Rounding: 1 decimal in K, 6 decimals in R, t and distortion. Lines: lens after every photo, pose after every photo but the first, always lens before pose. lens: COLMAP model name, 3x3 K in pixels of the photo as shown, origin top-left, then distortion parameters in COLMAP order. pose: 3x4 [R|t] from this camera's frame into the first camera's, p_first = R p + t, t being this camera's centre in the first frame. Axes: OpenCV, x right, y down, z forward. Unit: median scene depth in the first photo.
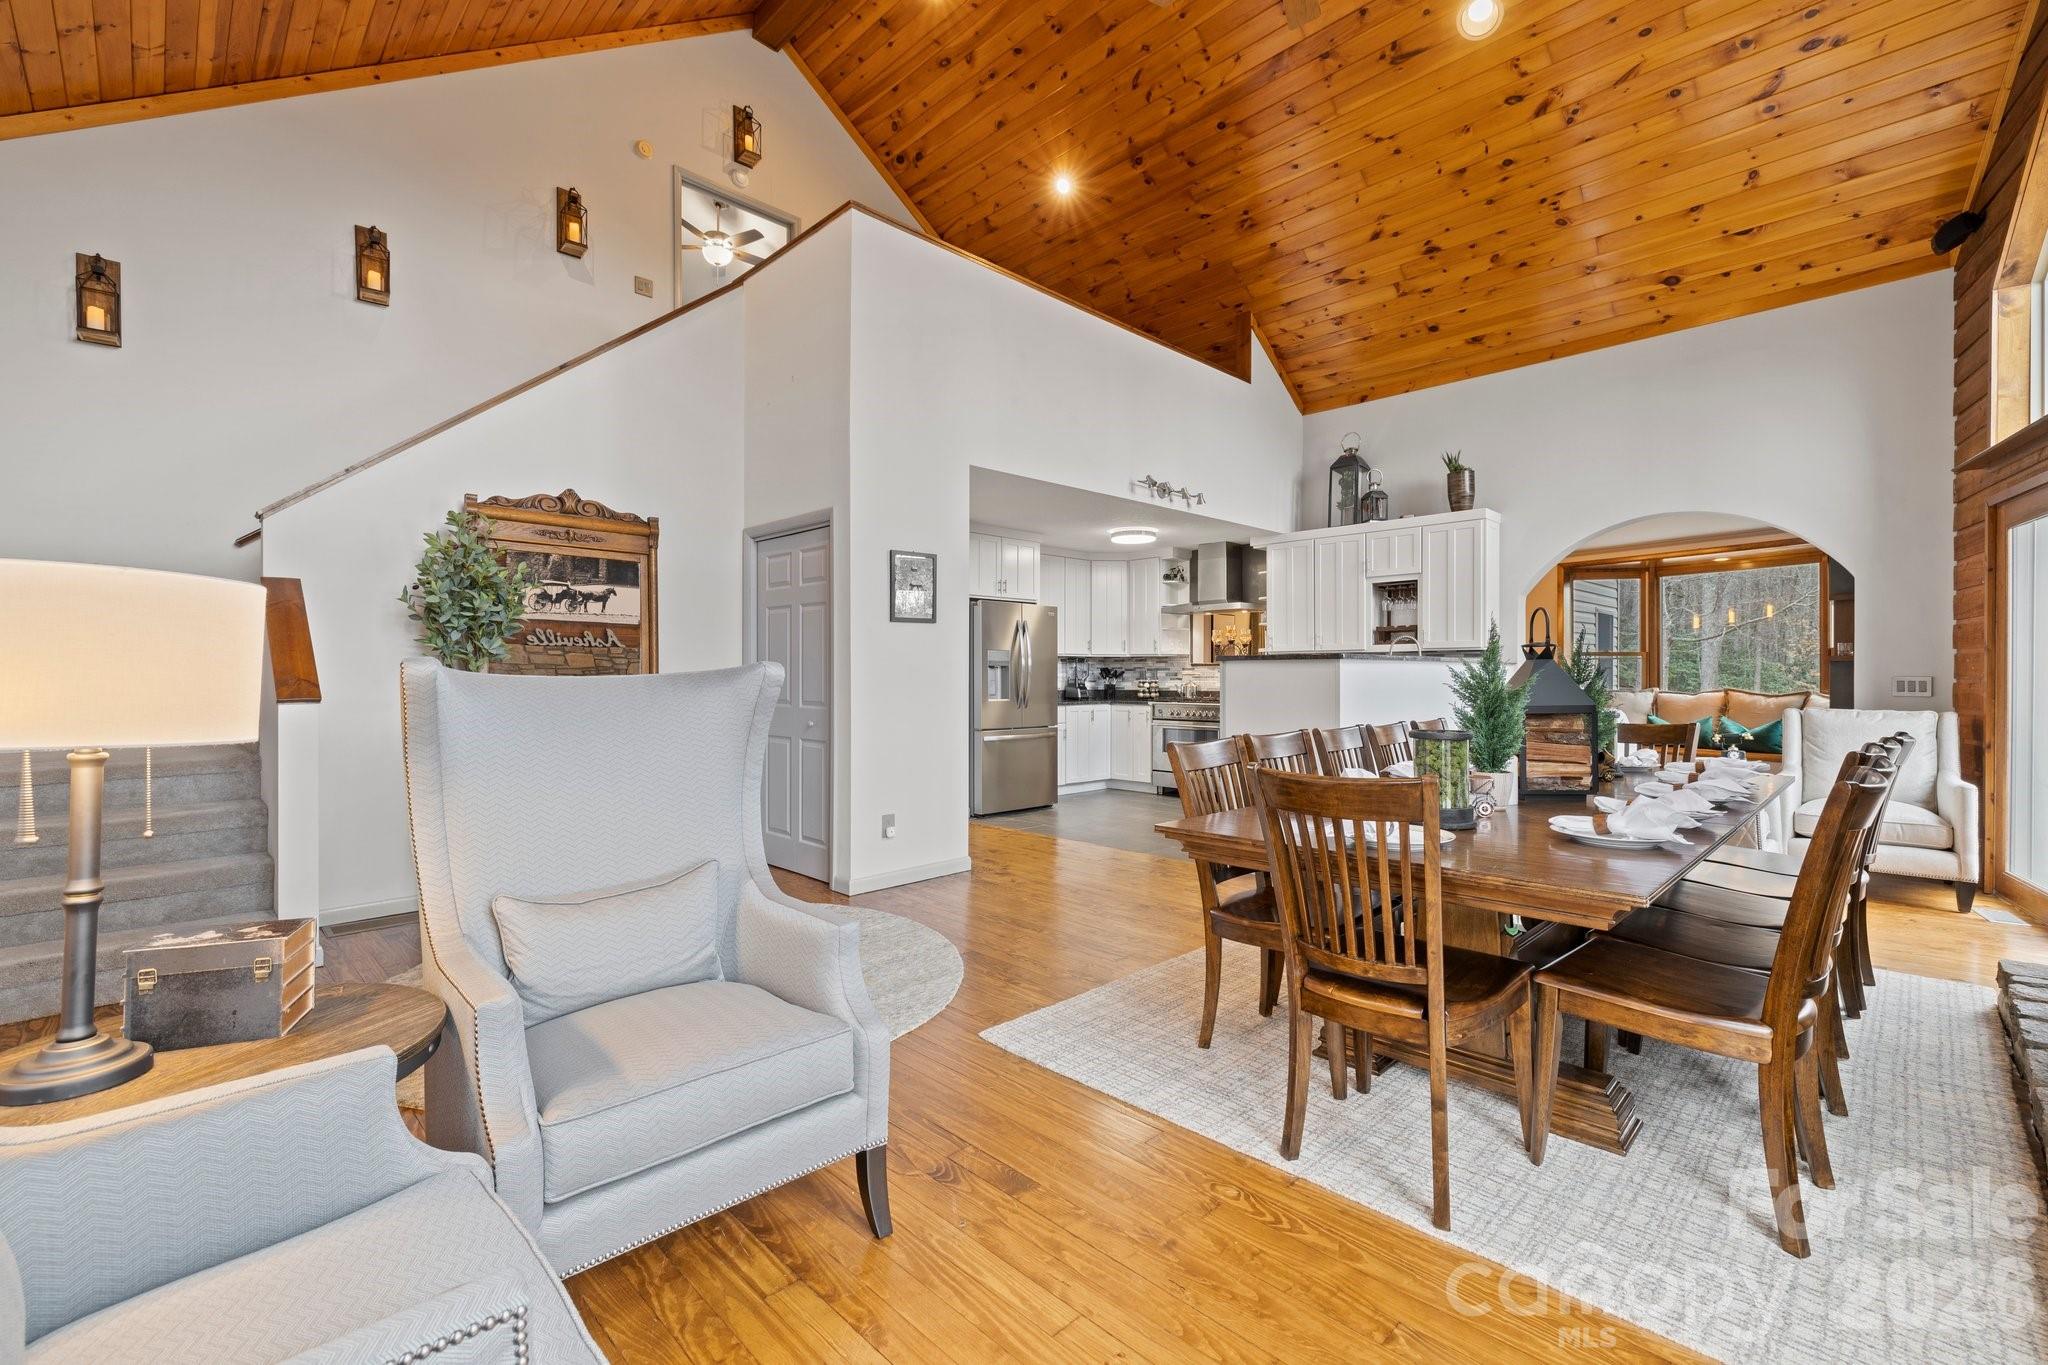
lens RADIAL K [[878.3, 0, 1024.3], [0, 878.3, 675.9], [0, 0, 1]] dist [0.001089, 0.000510]
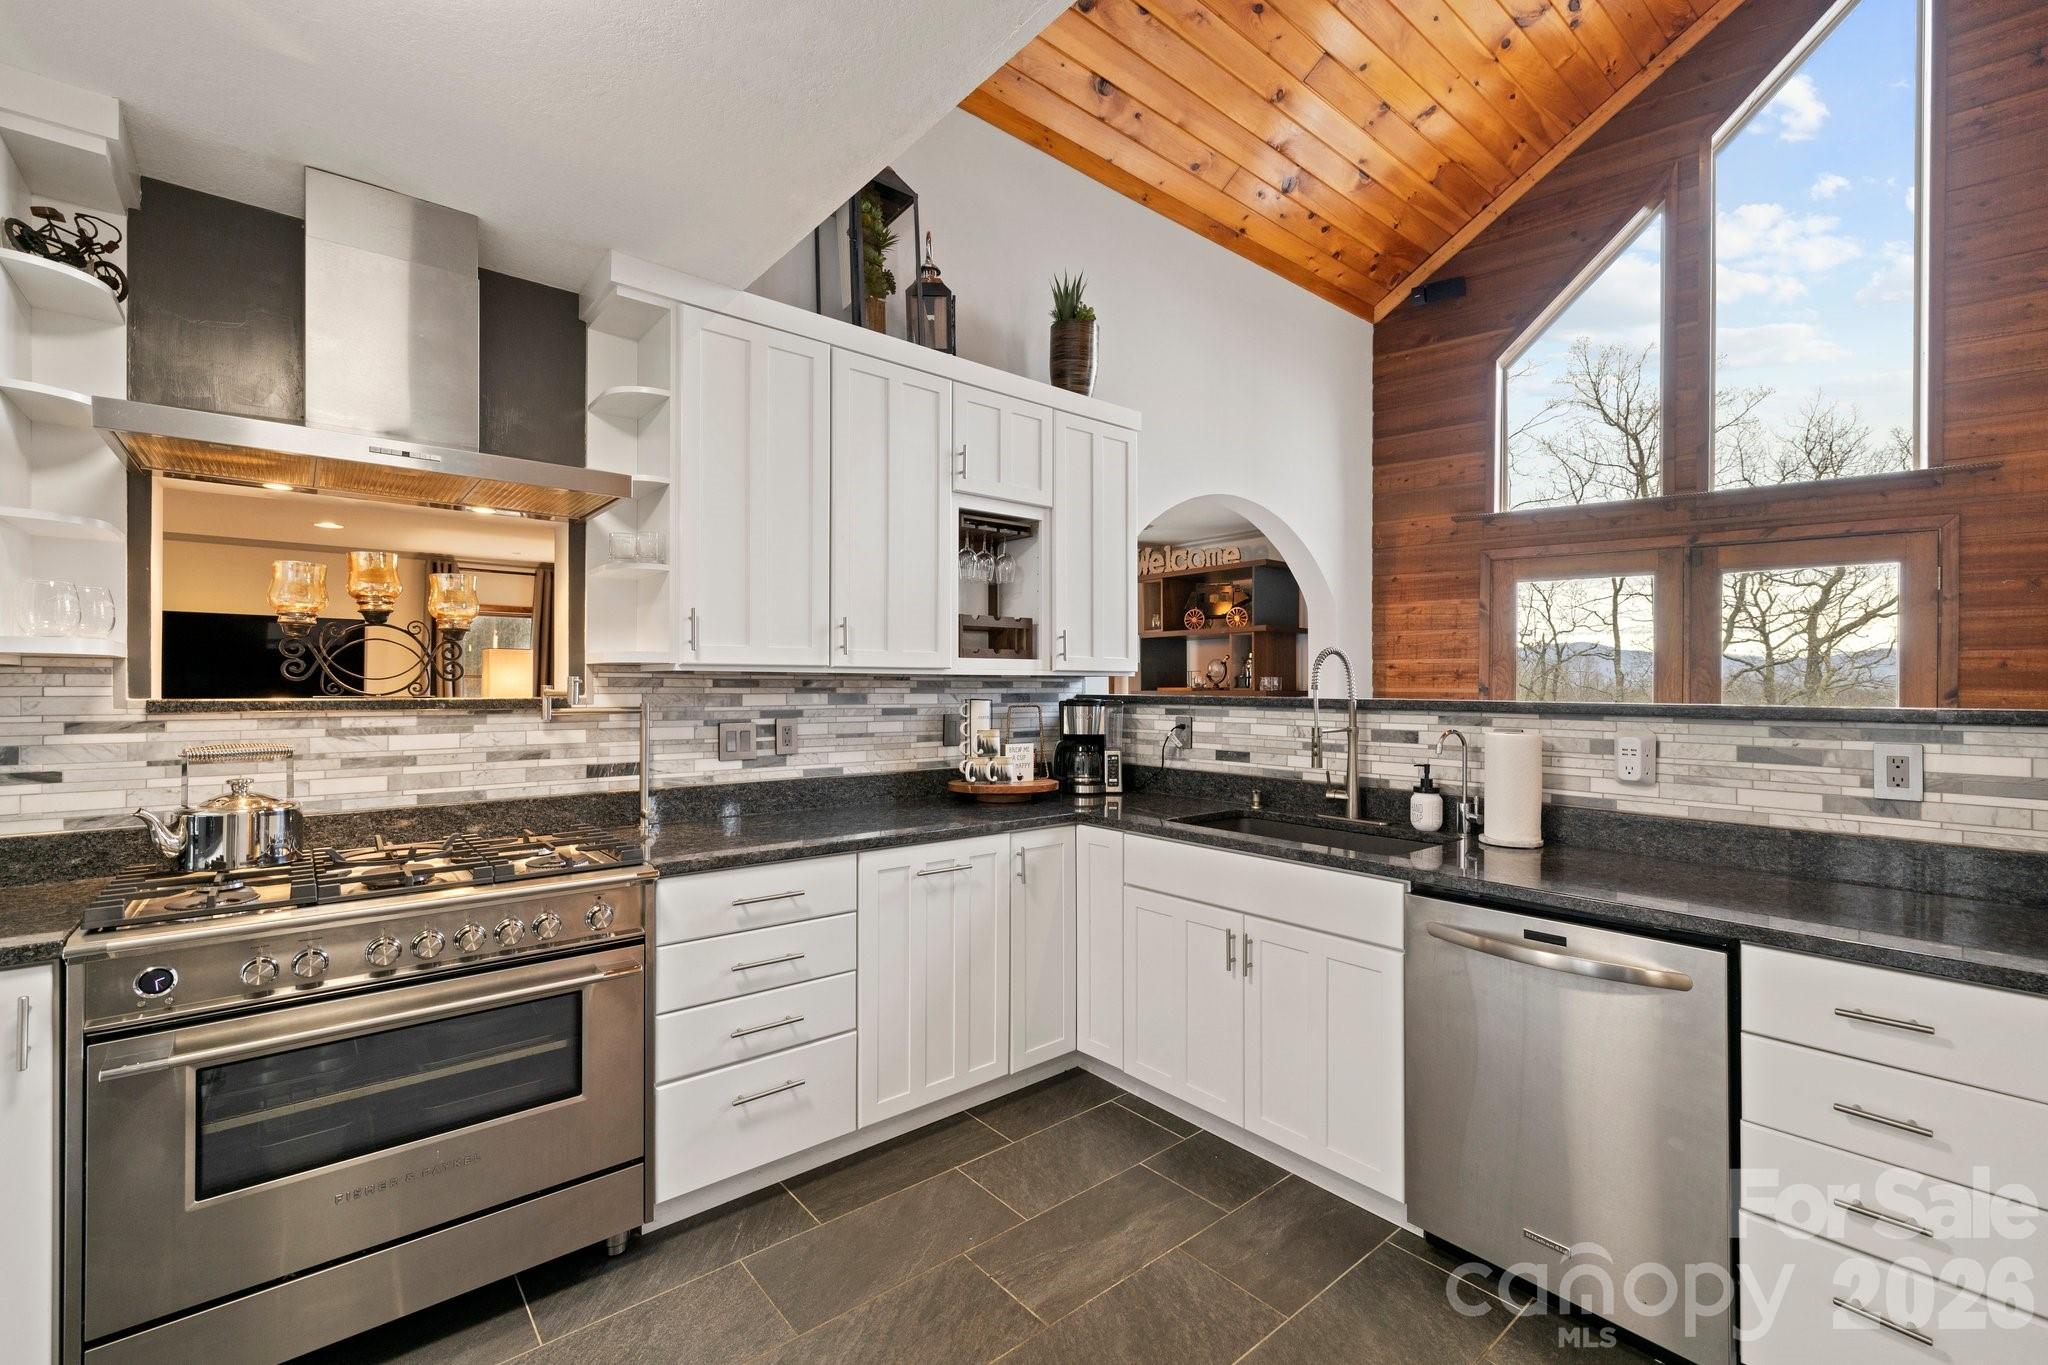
lens RADIAL K [[878.3, 0, 1024.3], [0, 878.3, 675.9], [0, 0, 1]] dist [0.001089, 0.000510]
pose [[0.073054, 0.001771, 0.997326, -0.003288], [-0.001547, 0.999997, -0.001663, -0.027612], [-0.997327, -0.001421, 0.073056, 0.986544]]
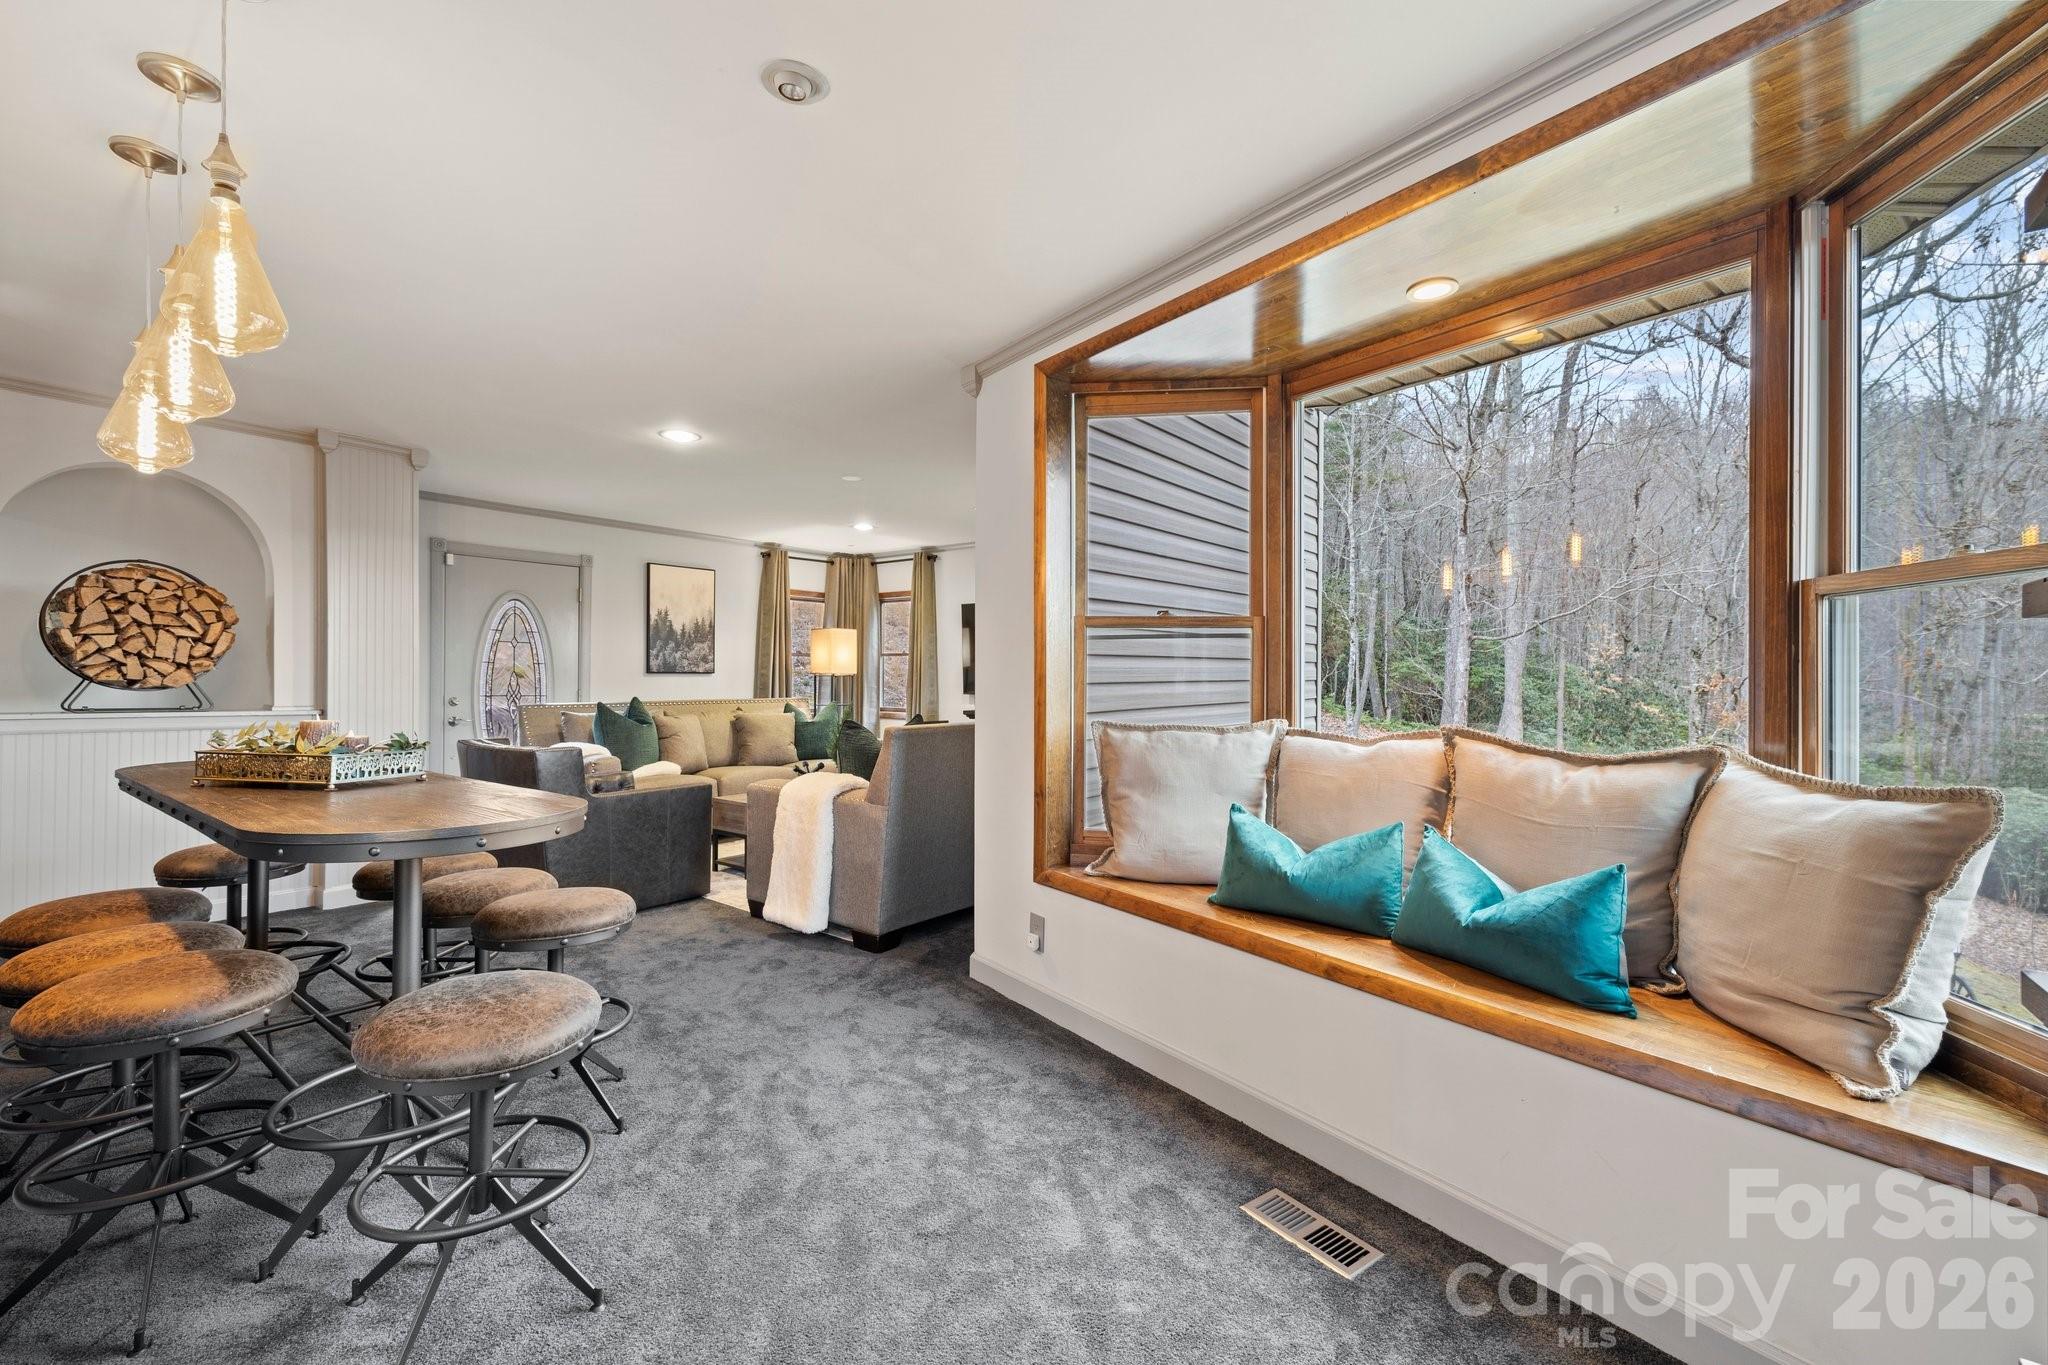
lens RADIAL K [[878.3, 0, 1024.3], [0, 878.3, 675.9], [0, 0, 1]] dist [0.001089, 0.000510]
pose [[0.989487, 0.003938, 0.144567, 0.719501], [-0.003654, 0.999991, -0.002228, -0.002787], [-0.144575, 0.001677, 0.989492, 0.851237]]
